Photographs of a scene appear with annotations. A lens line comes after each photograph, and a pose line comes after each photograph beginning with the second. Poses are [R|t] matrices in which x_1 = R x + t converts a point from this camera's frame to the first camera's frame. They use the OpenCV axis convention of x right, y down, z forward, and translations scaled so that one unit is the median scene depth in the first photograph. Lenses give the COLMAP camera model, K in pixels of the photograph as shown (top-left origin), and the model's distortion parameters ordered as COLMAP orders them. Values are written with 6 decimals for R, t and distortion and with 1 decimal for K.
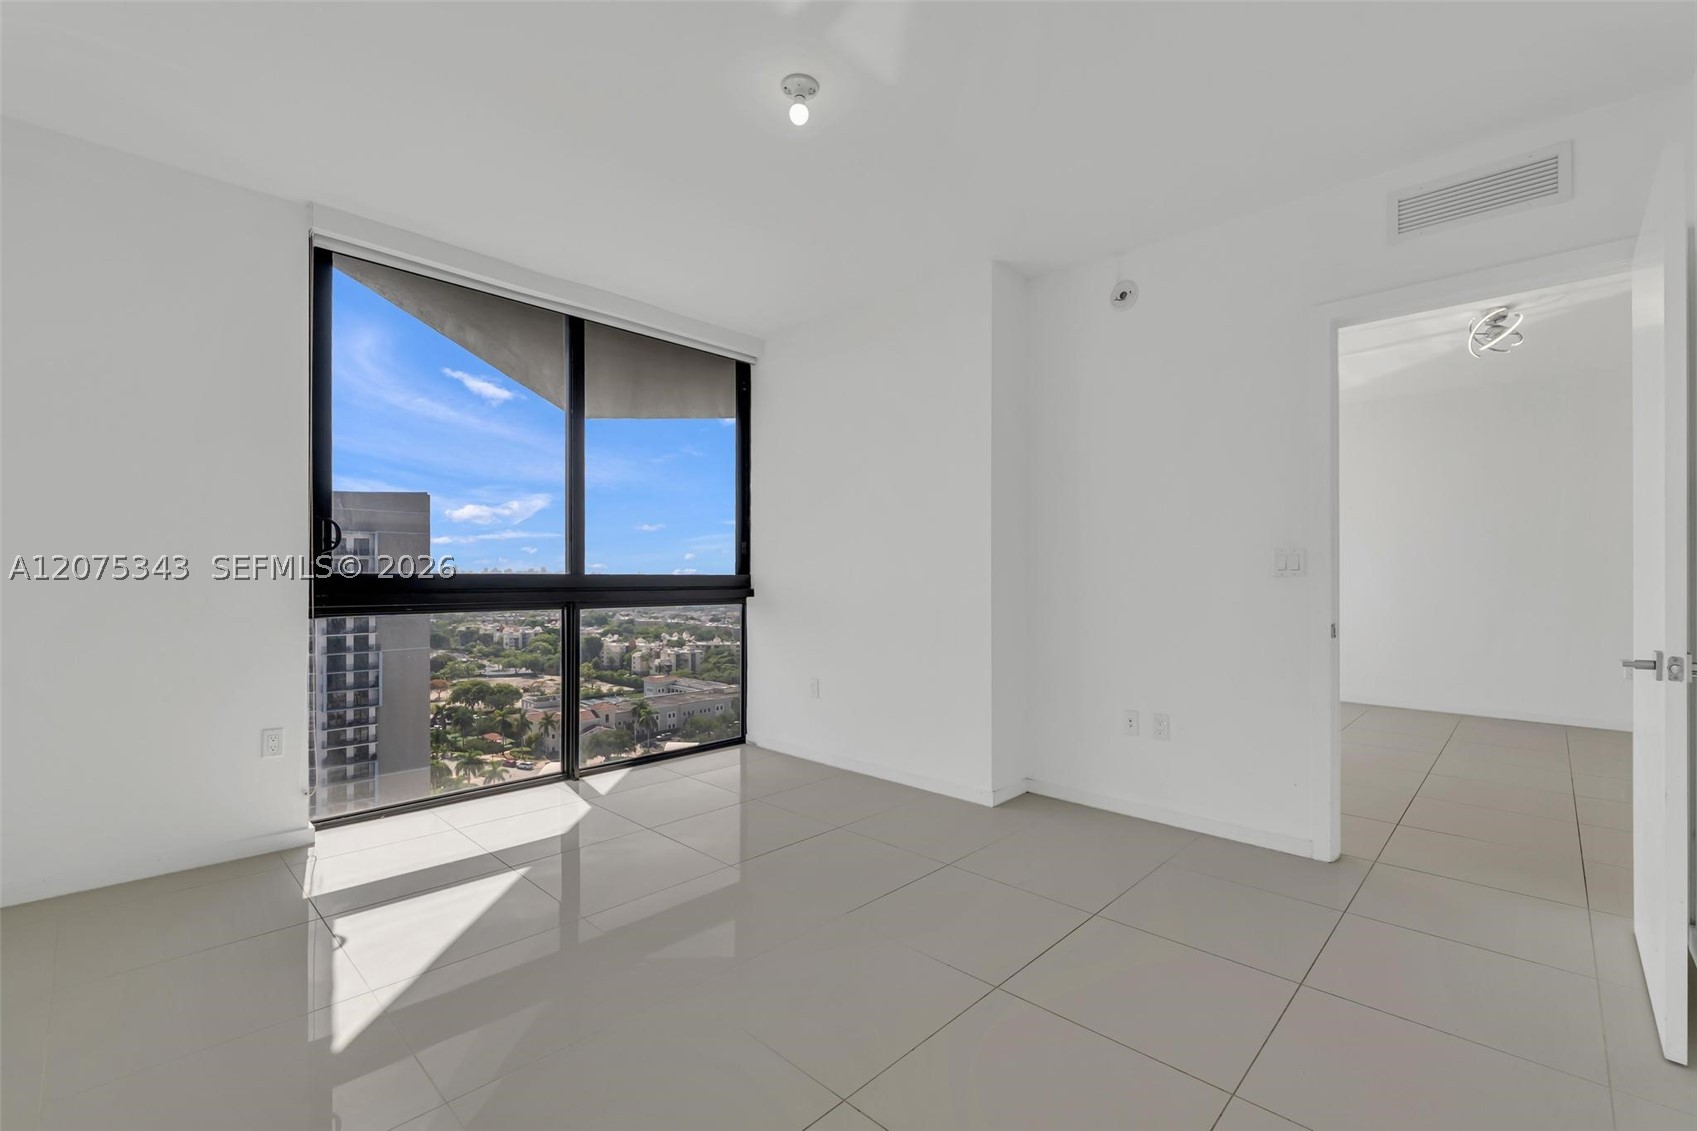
lens RADIAL K [[725.1, 0, 854.6], [0, 725.1, 578.7], [0, 0, 1]] dist [-0.000477, -0.000117]
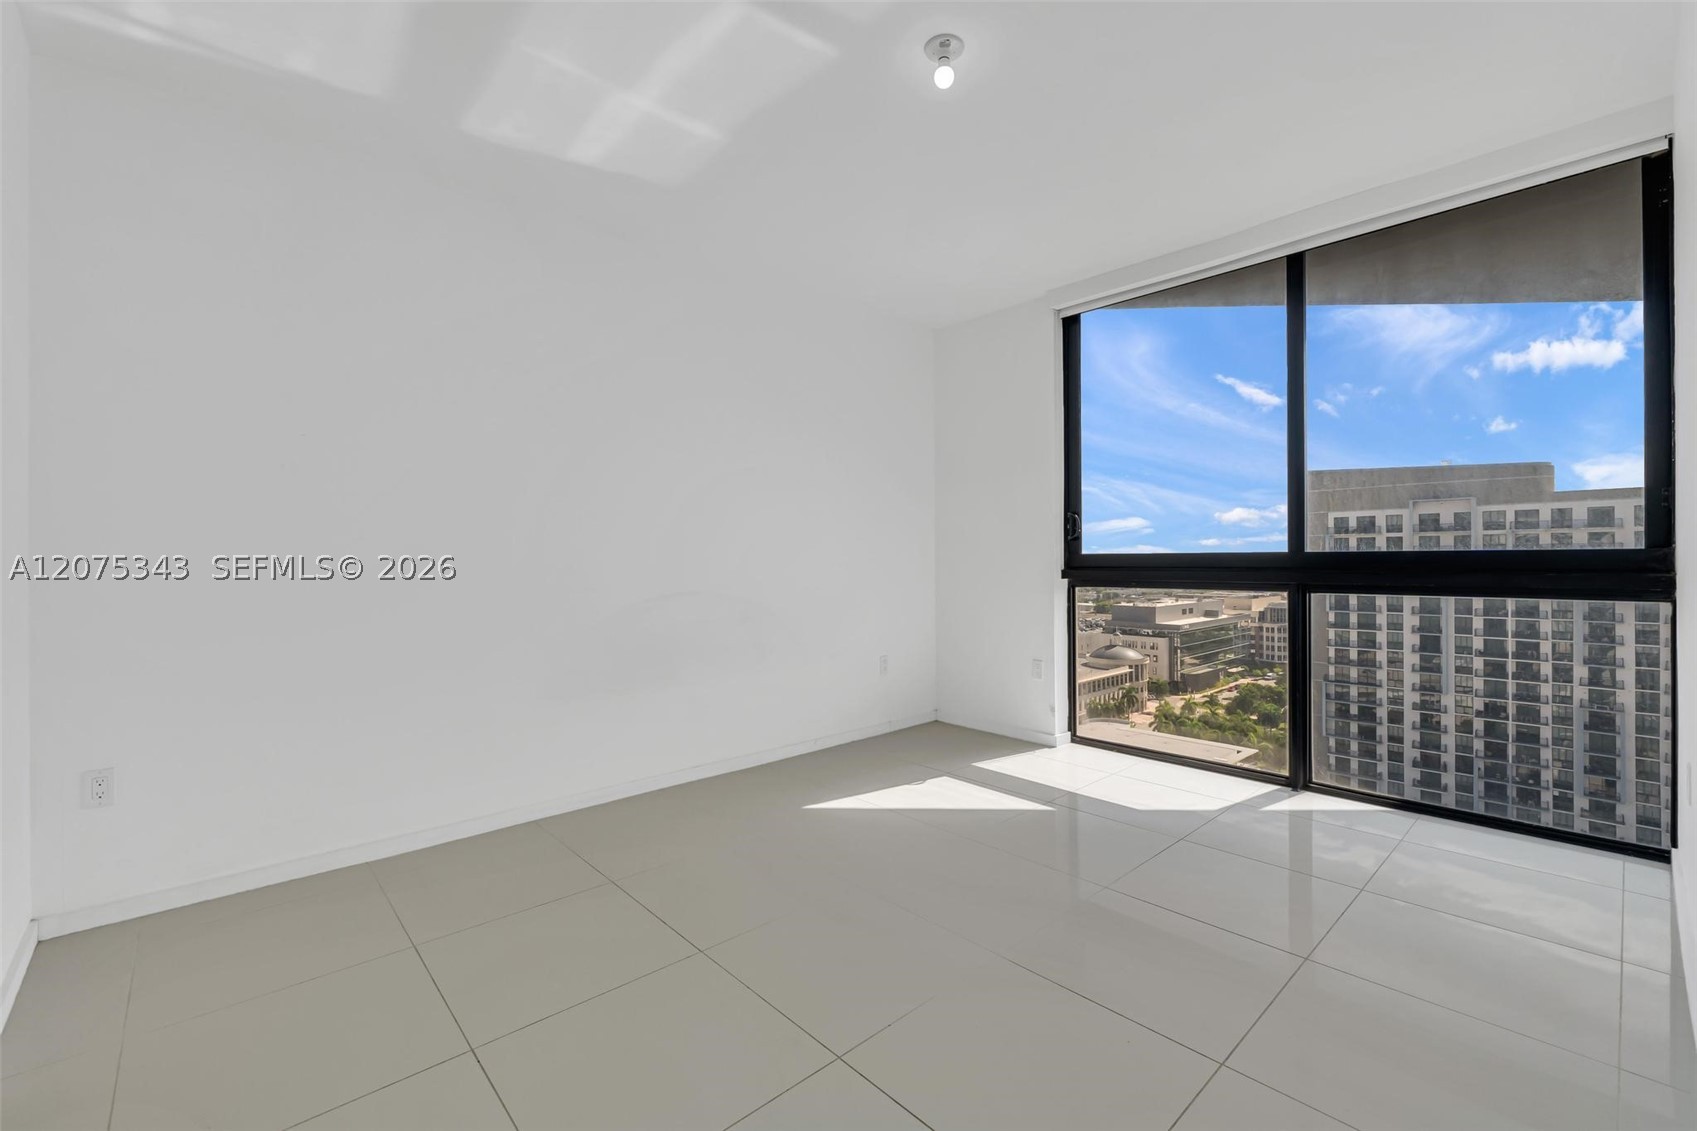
lens RADIAL K [[719.1, 0, 857.2], [0, 719.1, 562.4], [0, 0, 1]] dist [-0.001819, -0.000268]
pose [[-0.059946, 0.004391, -0.998192, 0.502233], [0.006957, 0.999968, 0.003981, -0.001799], [0.998177, -0.006706, -0.059974, 0.533785]]
